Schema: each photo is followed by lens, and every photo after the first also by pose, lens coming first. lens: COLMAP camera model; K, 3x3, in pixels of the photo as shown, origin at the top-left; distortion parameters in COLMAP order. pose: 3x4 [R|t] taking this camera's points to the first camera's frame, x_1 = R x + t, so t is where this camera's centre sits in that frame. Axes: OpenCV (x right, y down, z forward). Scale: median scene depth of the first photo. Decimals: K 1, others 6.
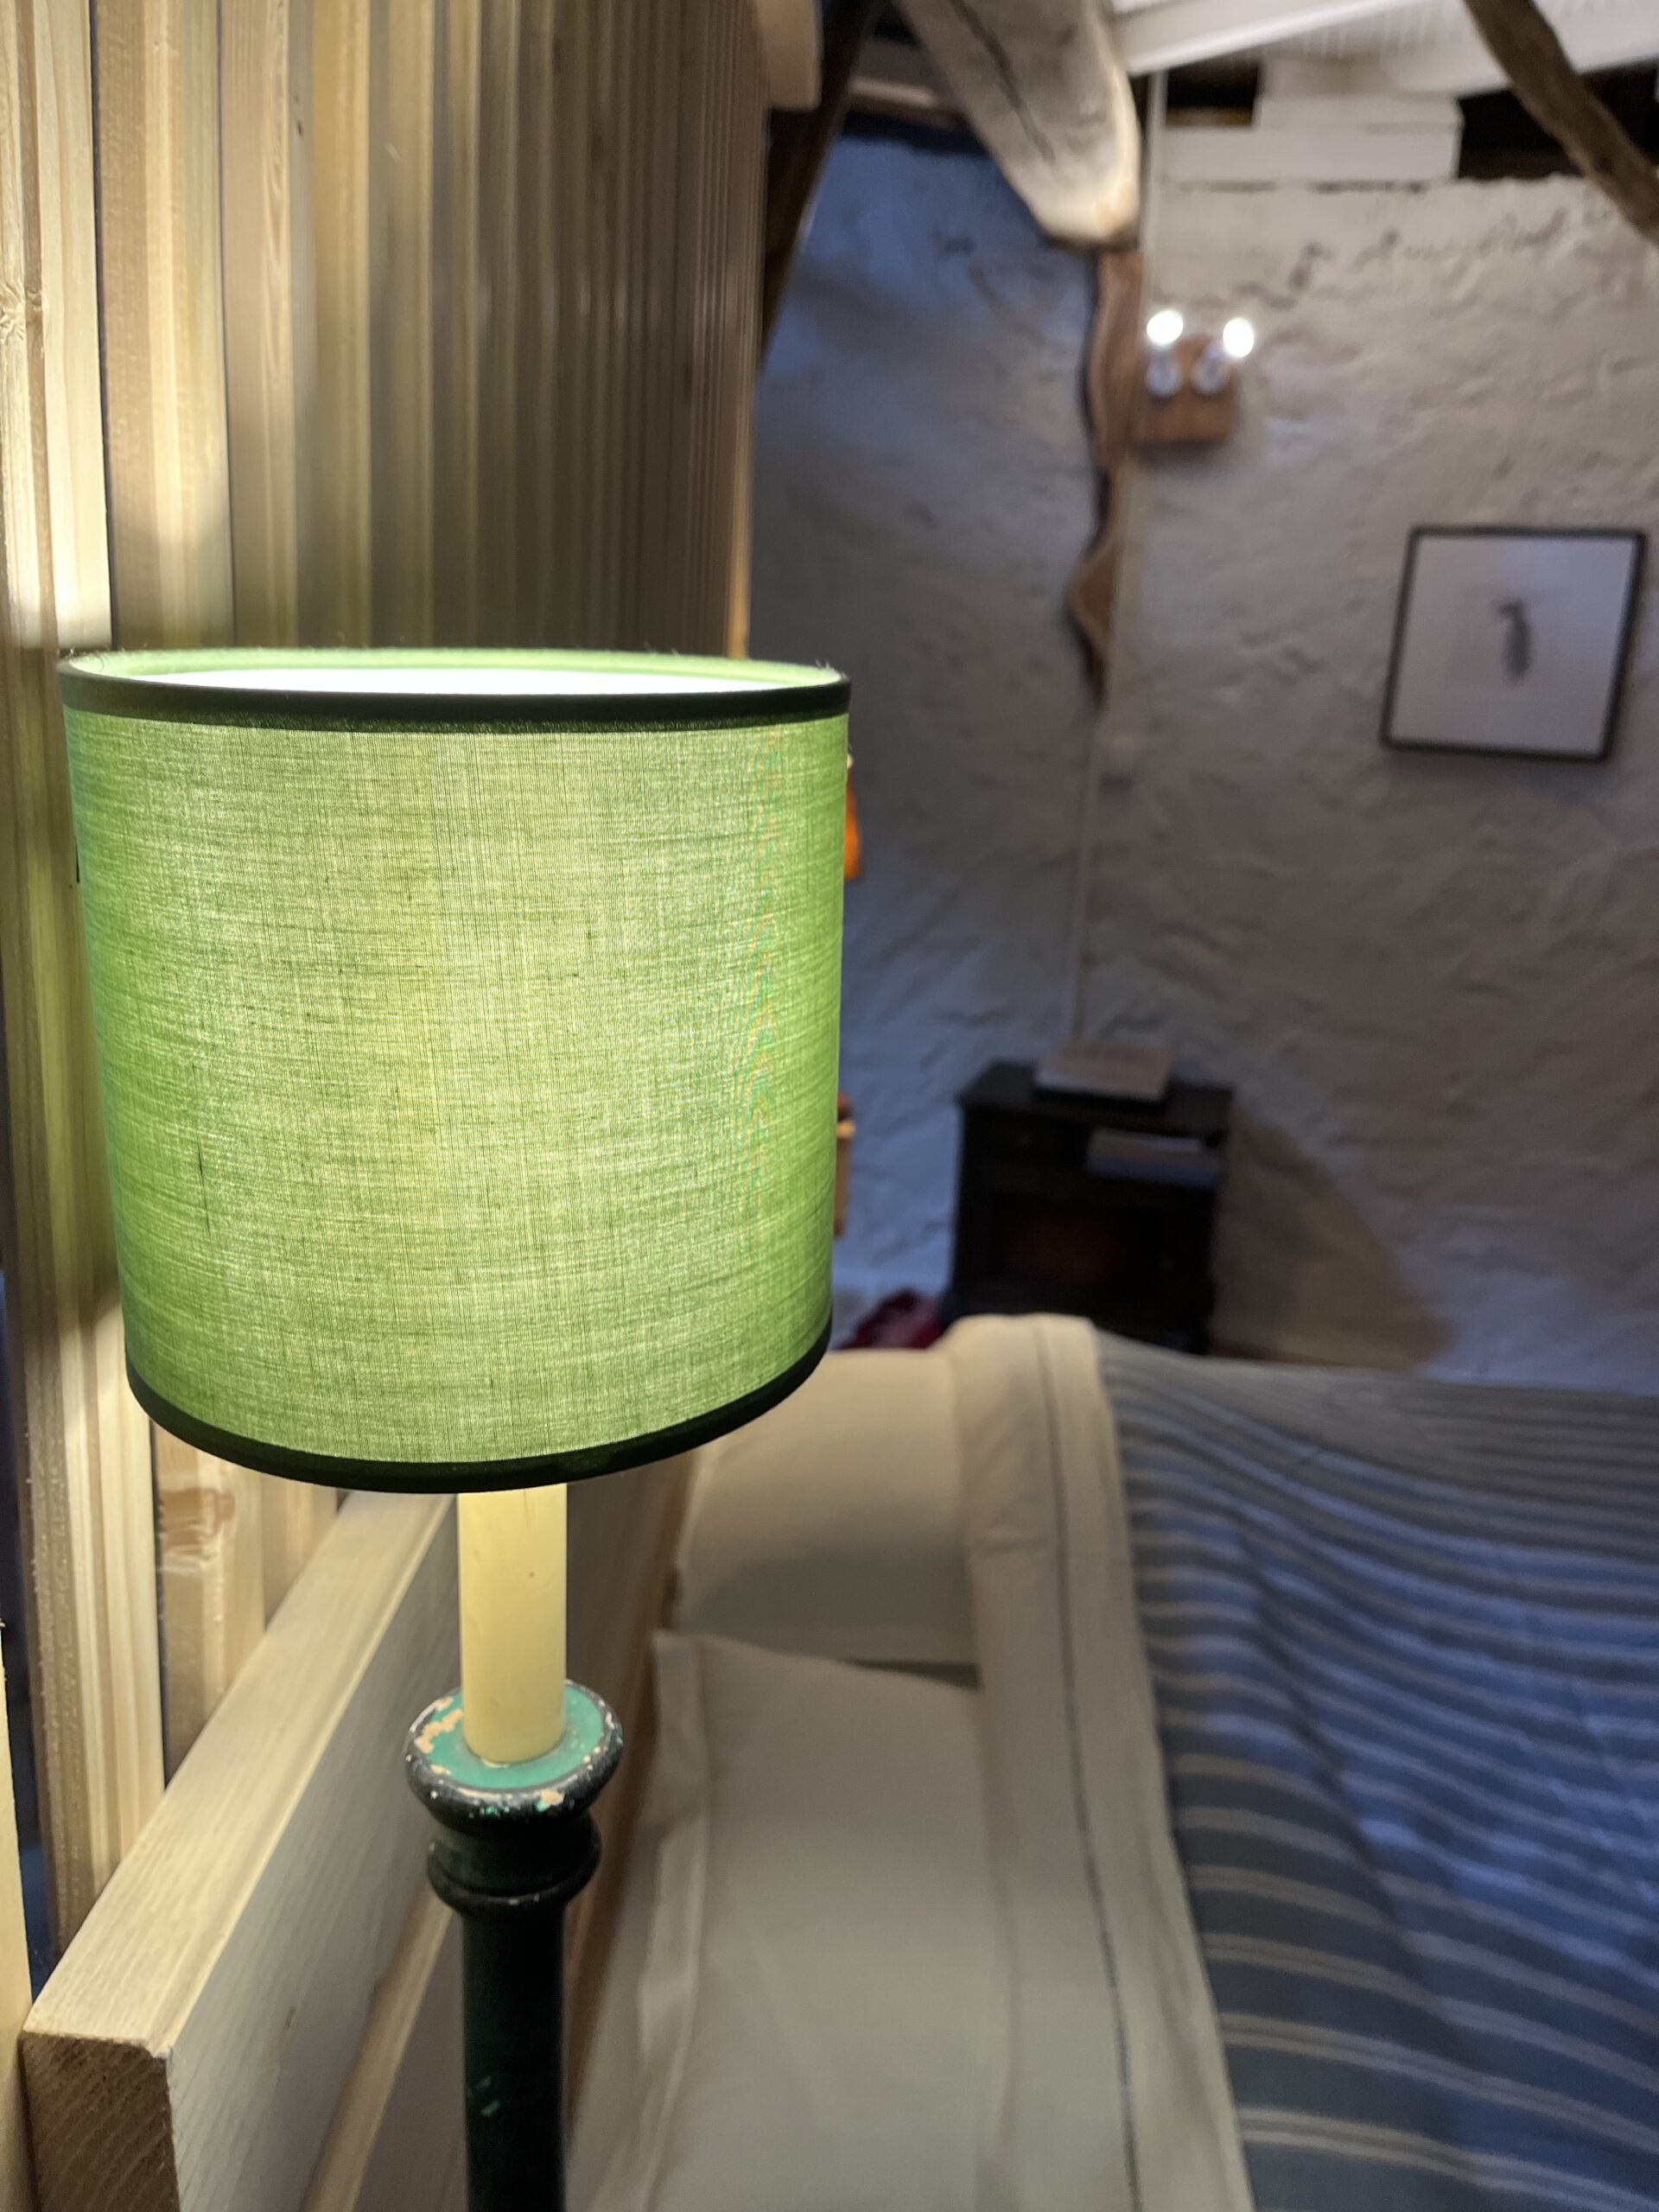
lens RADIAL K [[1681.4, 0, 836.0], [0, 1681.4, 1089.0], [0, 0, 1]] dist [0.049231, -0.065975]
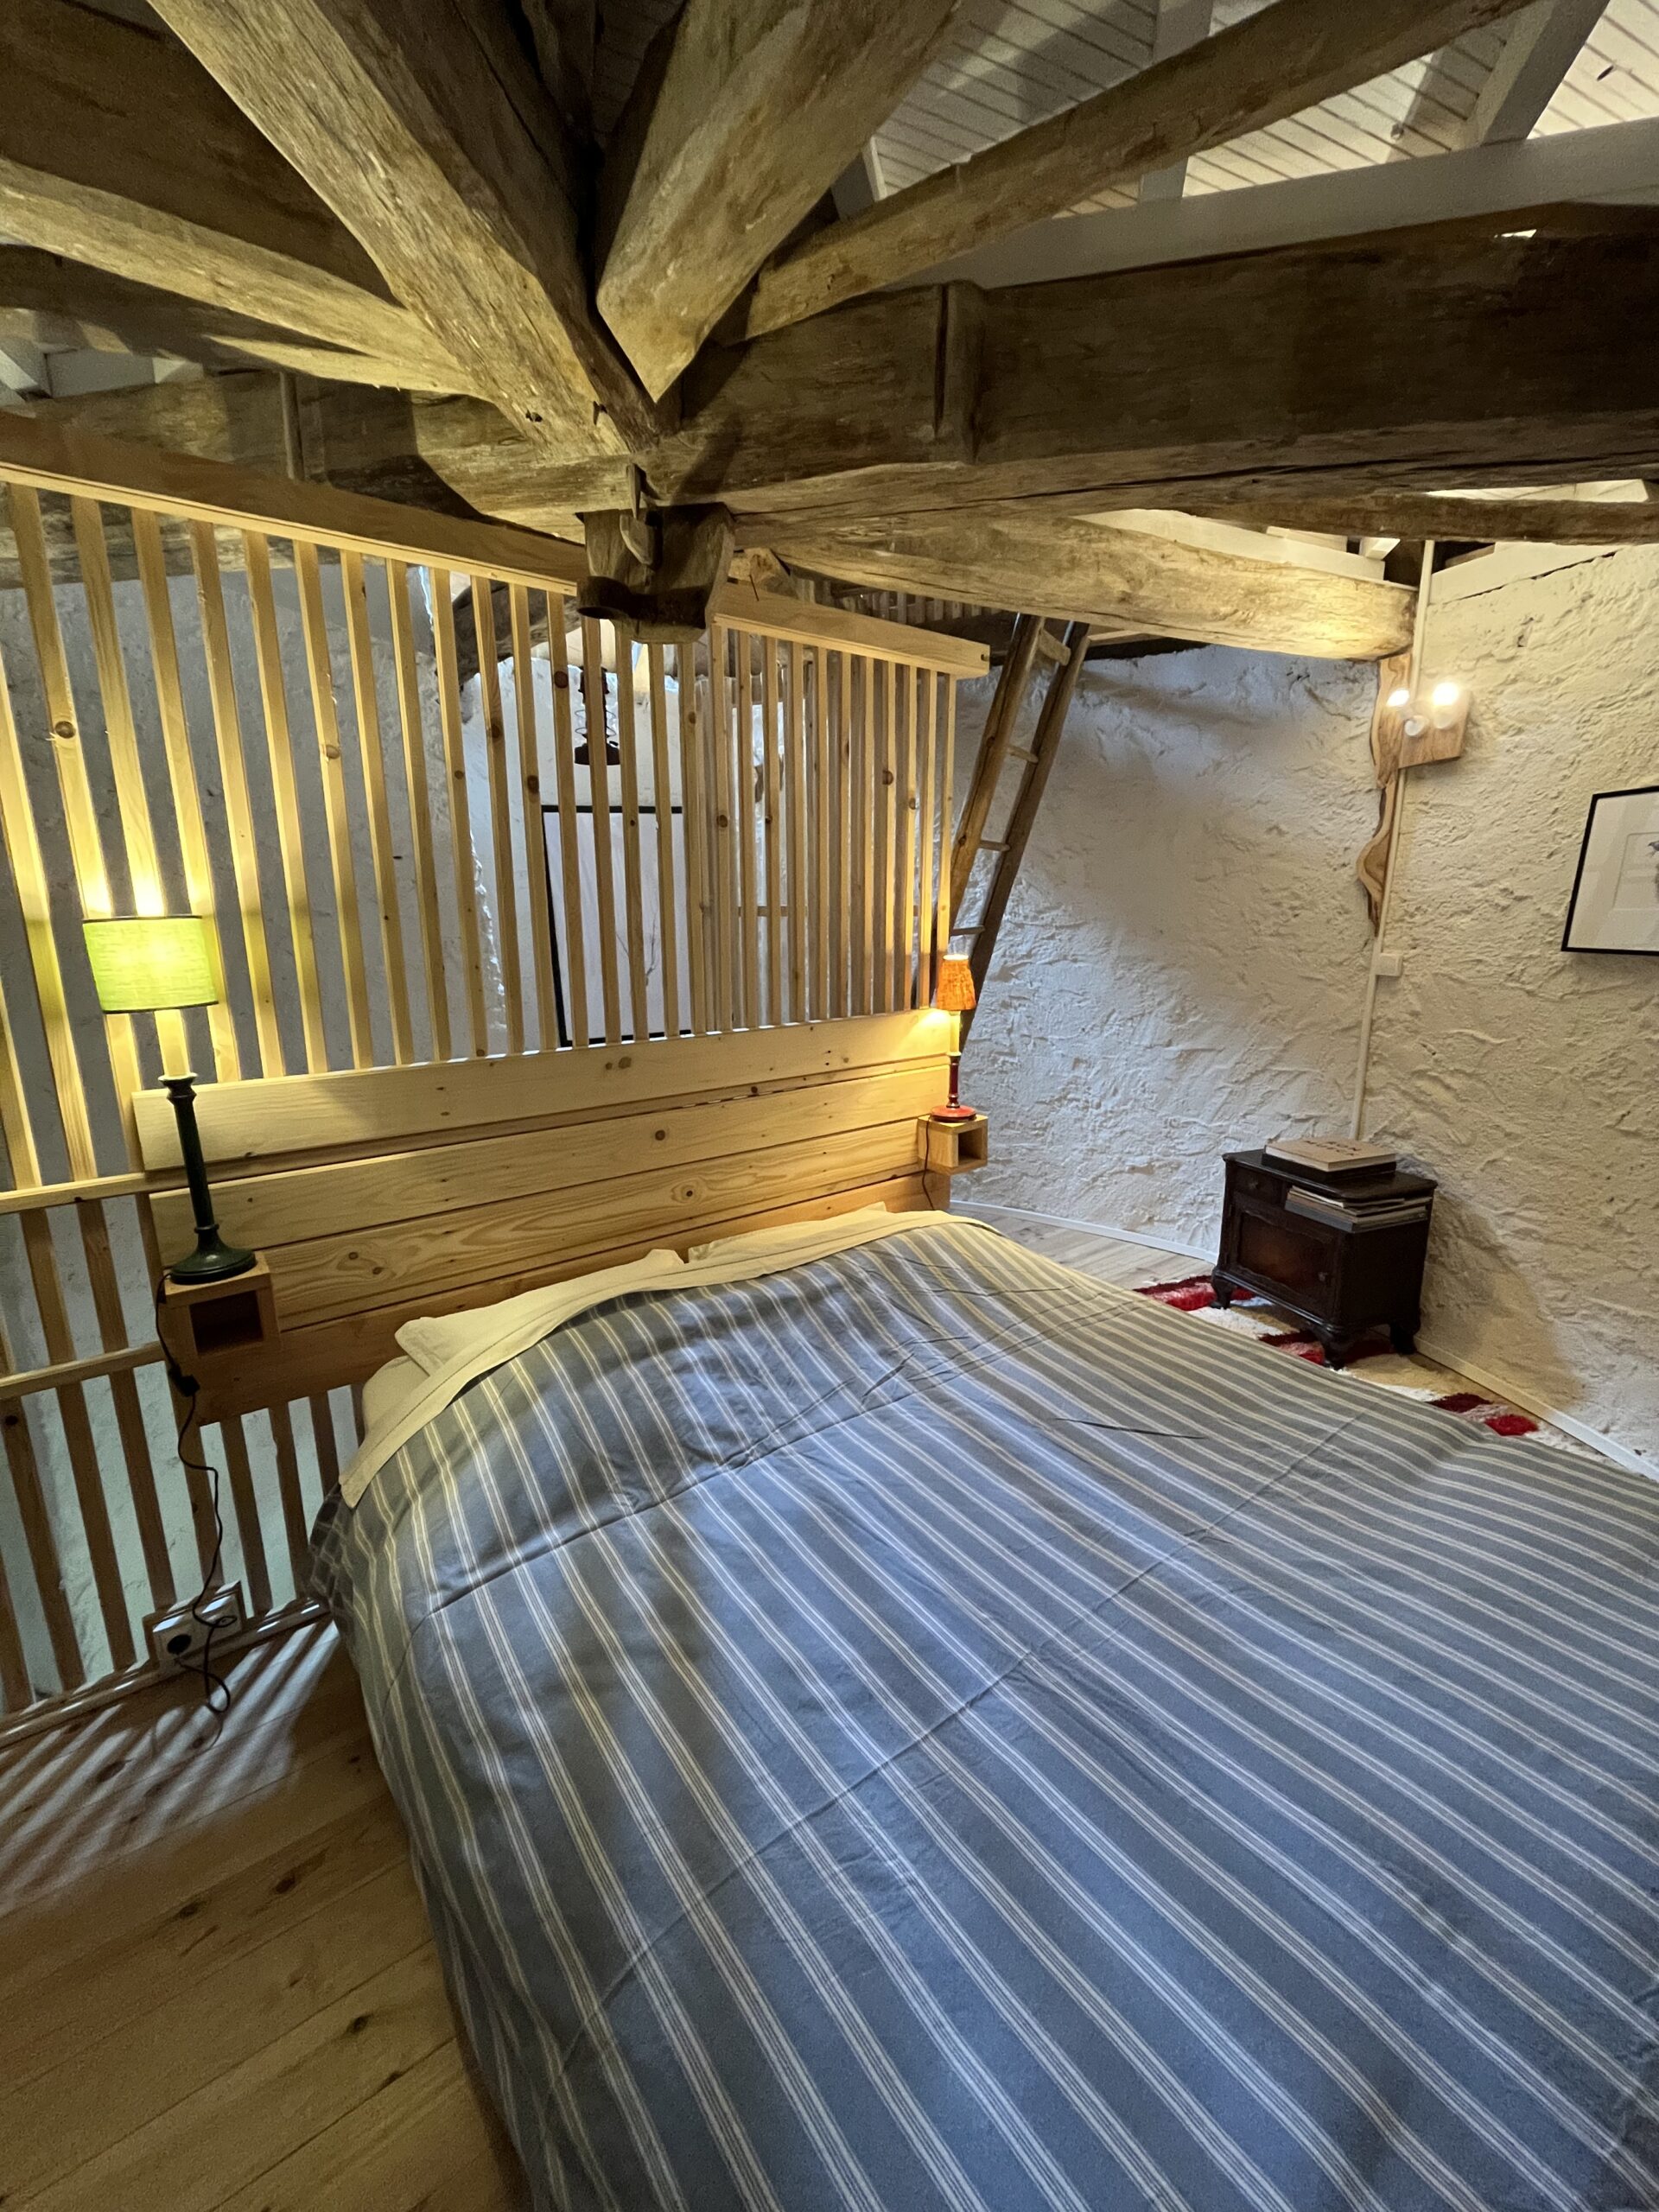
lens RADIAL K [[900.2, 0, 865.5], [0, 900.2, 1118.9], [0, 0, 1]] dist [-0.005419, 0.001022]
pose [[0.630630, 0.115725, -0.767407, 0.539355], [-0.156546, 0.987463, 0.020266, 0.006788], [0.760131, 0.107354, 0.640840, 0.105303]]
